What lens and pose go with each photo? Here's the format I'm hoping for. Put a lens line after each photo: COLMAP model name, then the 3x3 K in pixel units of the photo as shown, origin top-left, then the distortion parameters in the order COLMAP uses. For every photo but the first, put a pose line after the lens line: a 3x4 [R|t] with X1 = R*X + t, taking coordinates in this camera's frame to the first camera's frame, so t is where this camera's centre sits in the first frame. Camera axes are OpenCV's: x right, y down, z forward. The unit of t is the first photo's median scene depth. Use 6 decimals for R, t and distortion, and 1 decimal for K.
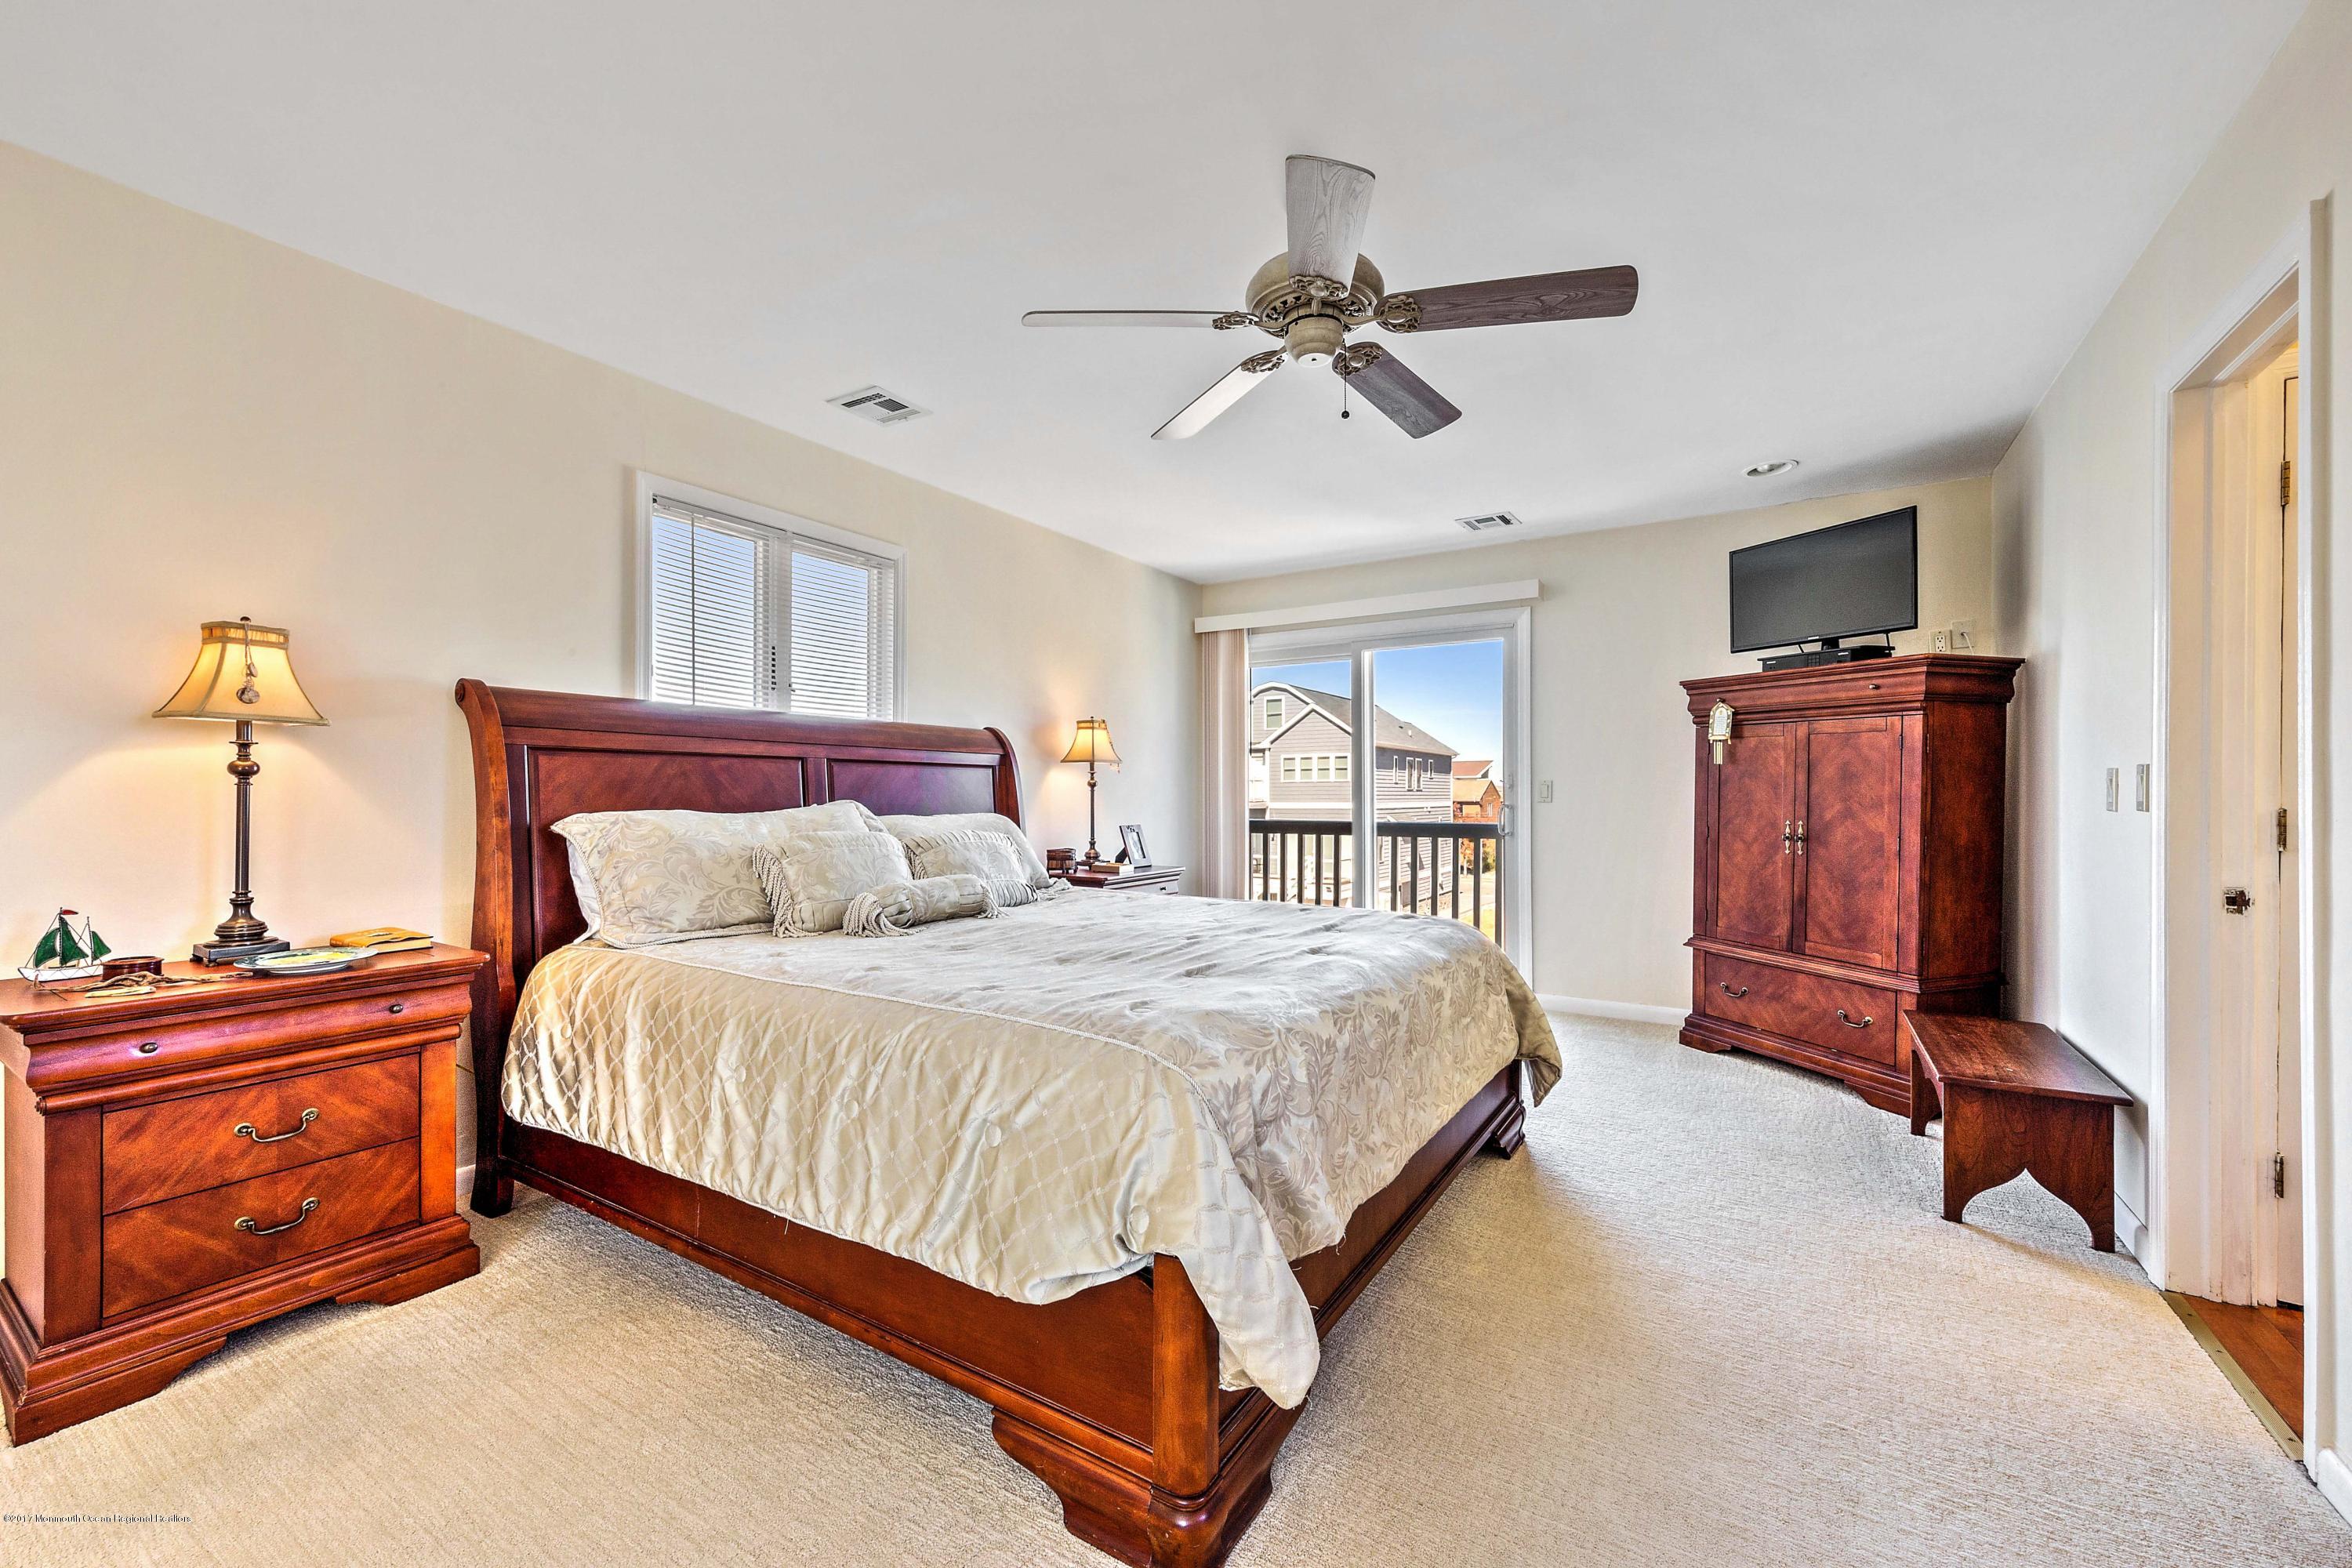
lens RADIAL K [[941.4, 0, 1165.8], [0, 941.4, 795.2], [0, 0, 1]] dist [0.003153, -0.000066]
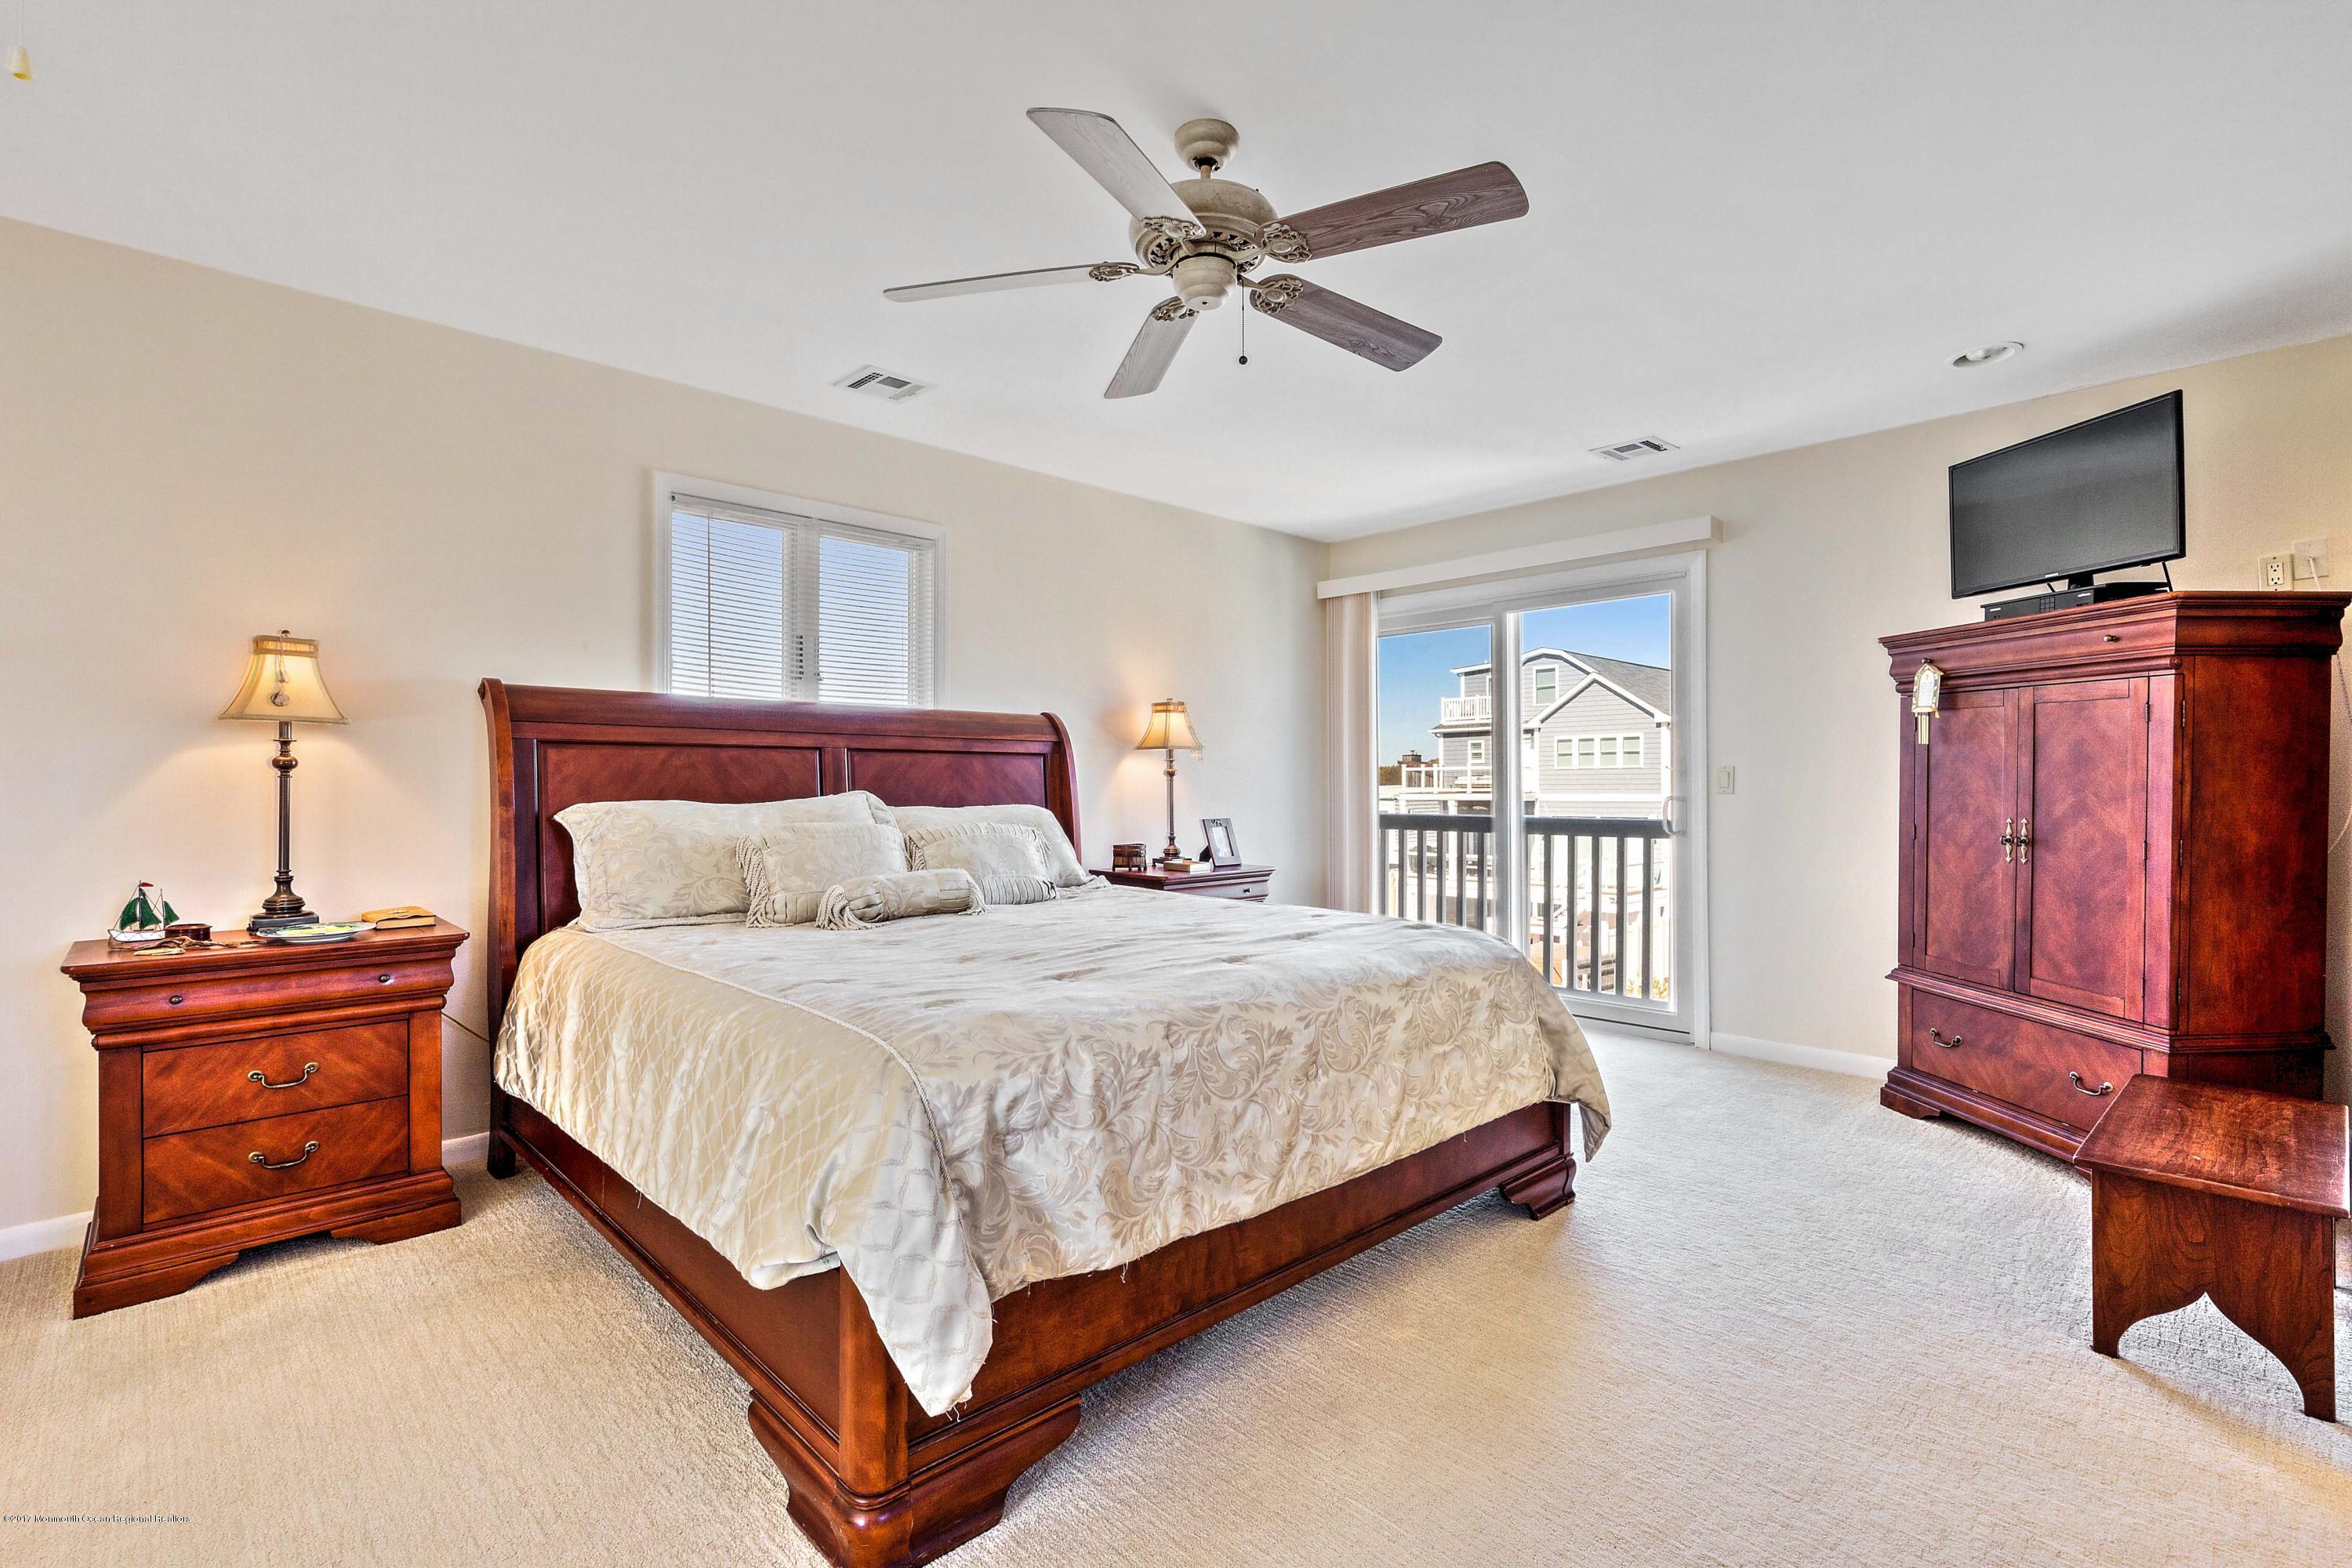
lens RADIAL K [[1081.0, 0, 1168.8], [0, 1081.0, 786.0], [0, 0, 1]] dist [0.002931, 0.000148]
pose [[0.970552, -0.000945, -0.240889, 0.236950], [0.001131, 0.999999, 0.000633, -0.000105], [0.240888, -0.000887, 0.970553, -0.009316]]
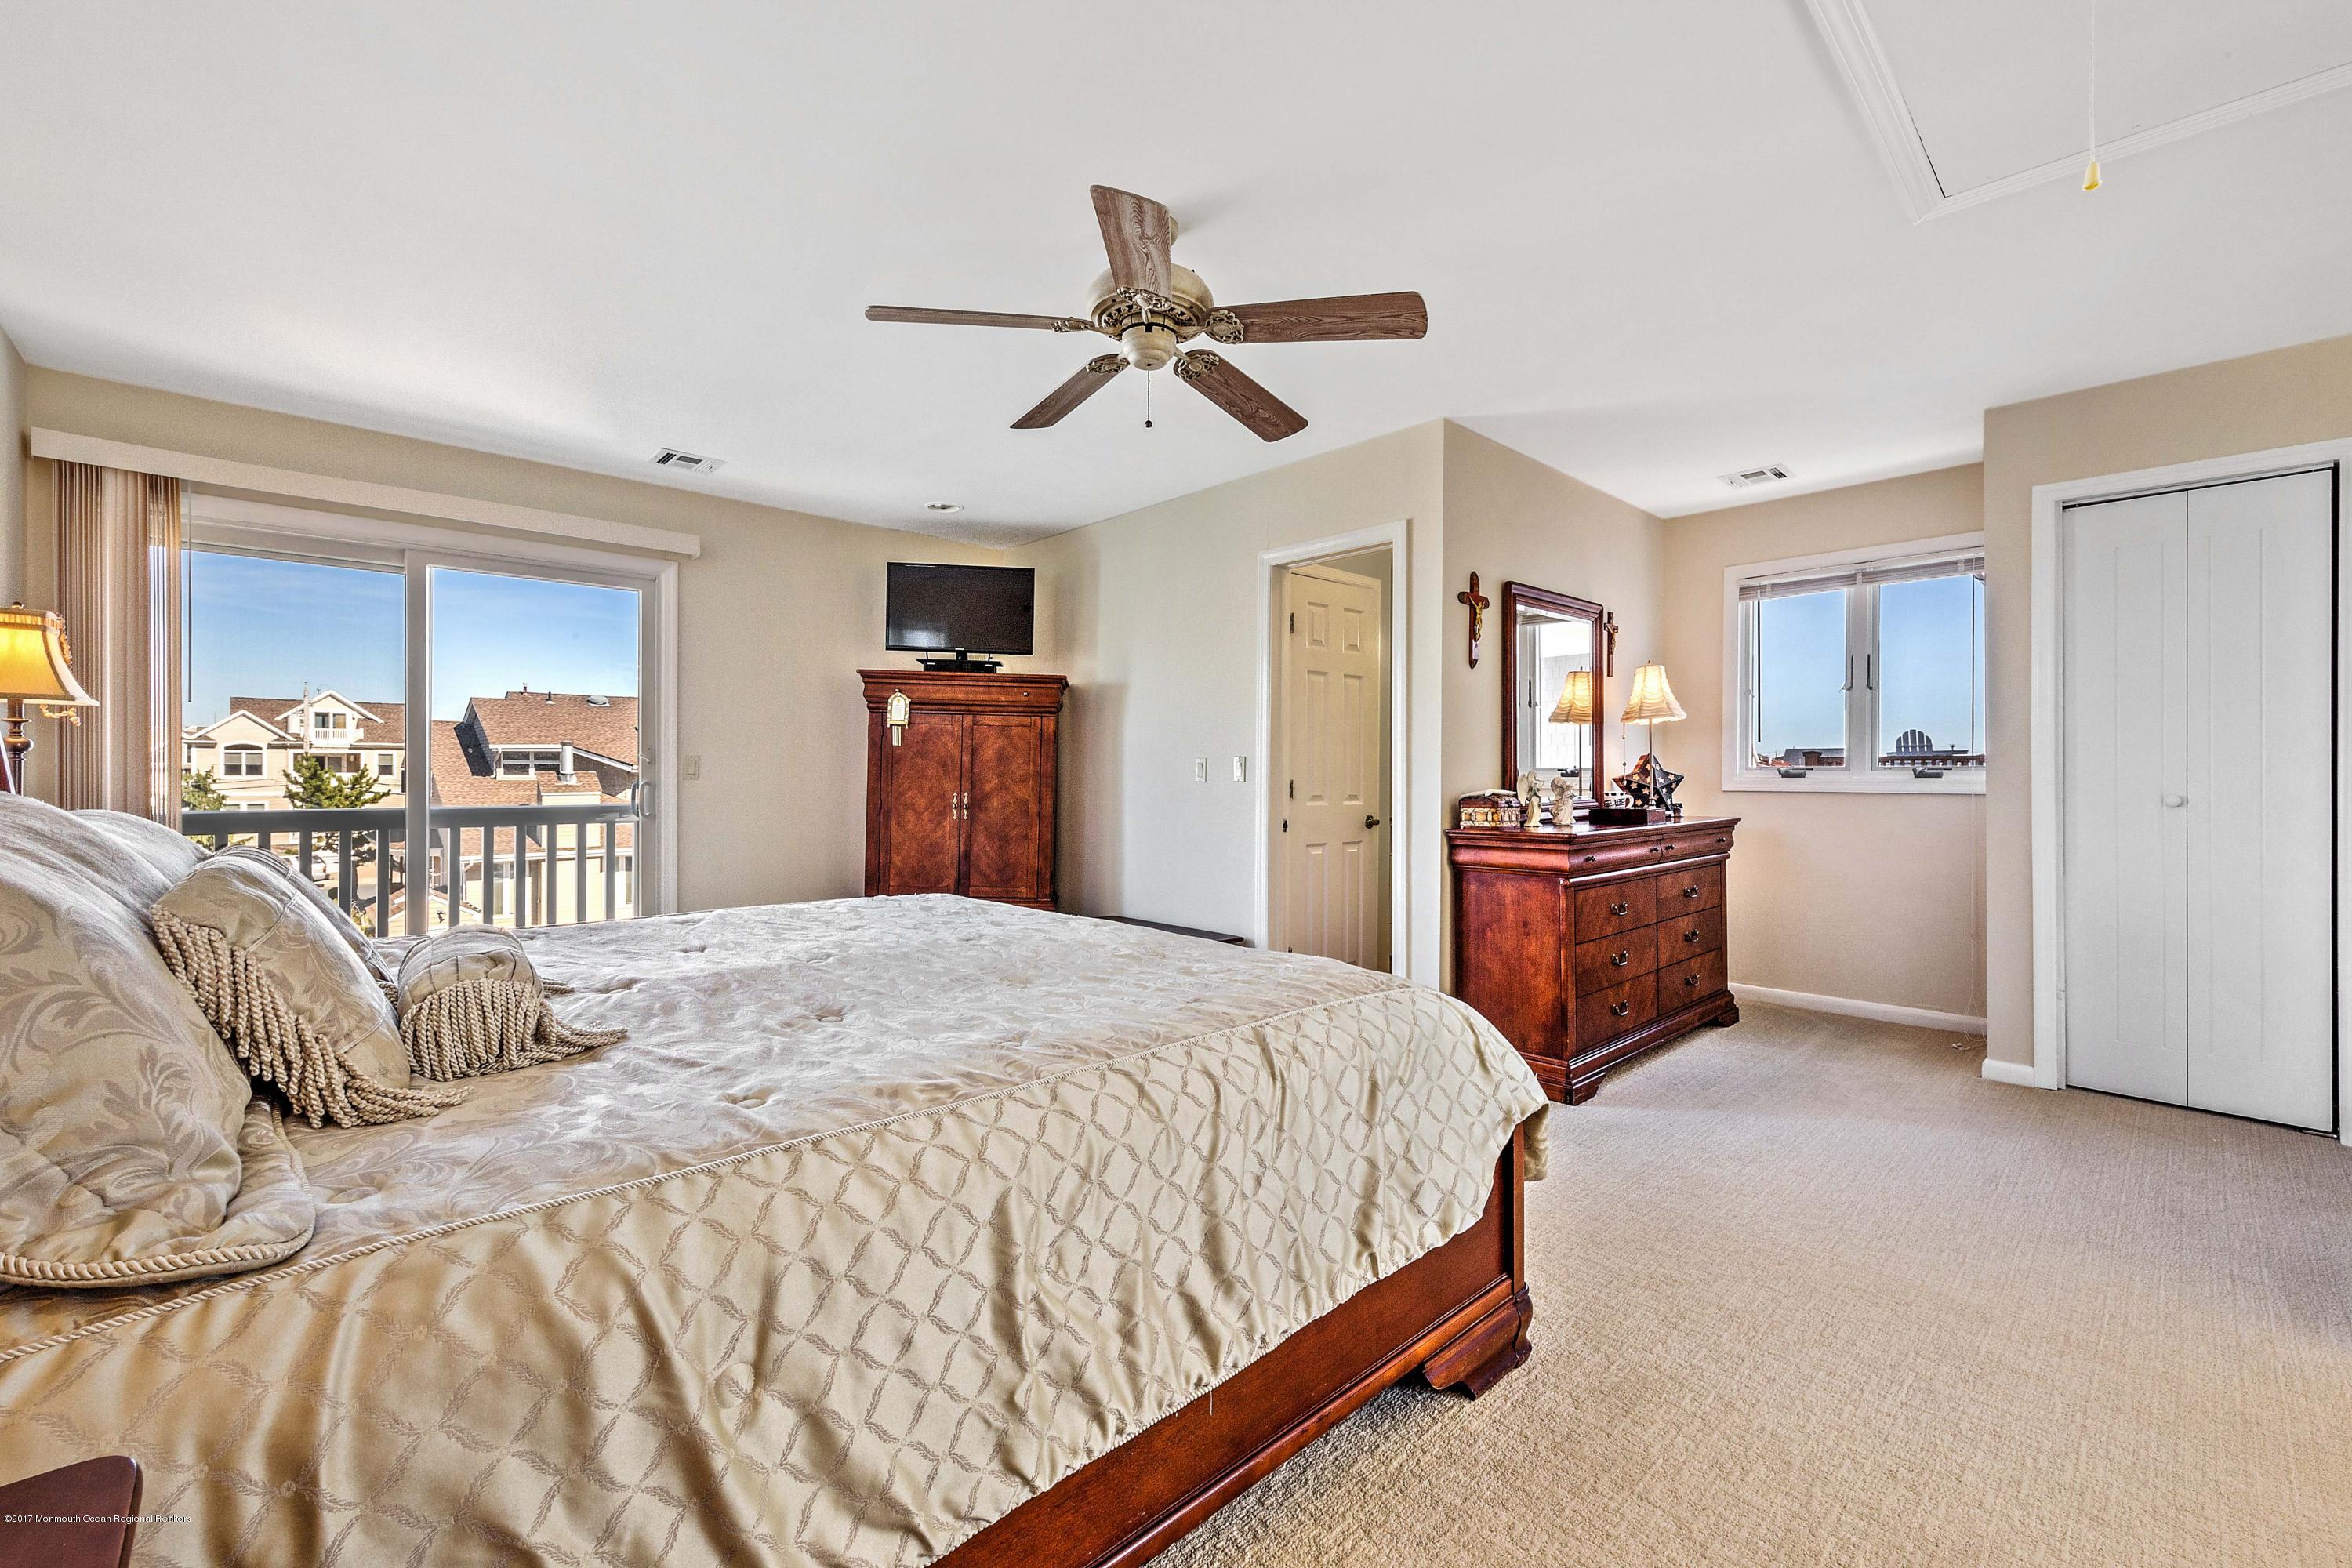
lens RADIAL K [[958.6, 0, 1186.6], [0, 958.6, 772.3], [0, 0, 1]] dist [0.001357, 0.000208]
pose [[0.232256, 0.002344, 0.972652, -0.565263], [-0.002217, 0.999996, -0.001880, 0.001615], [-0.972652, -0.001720, 0.232261, 0.447576]]
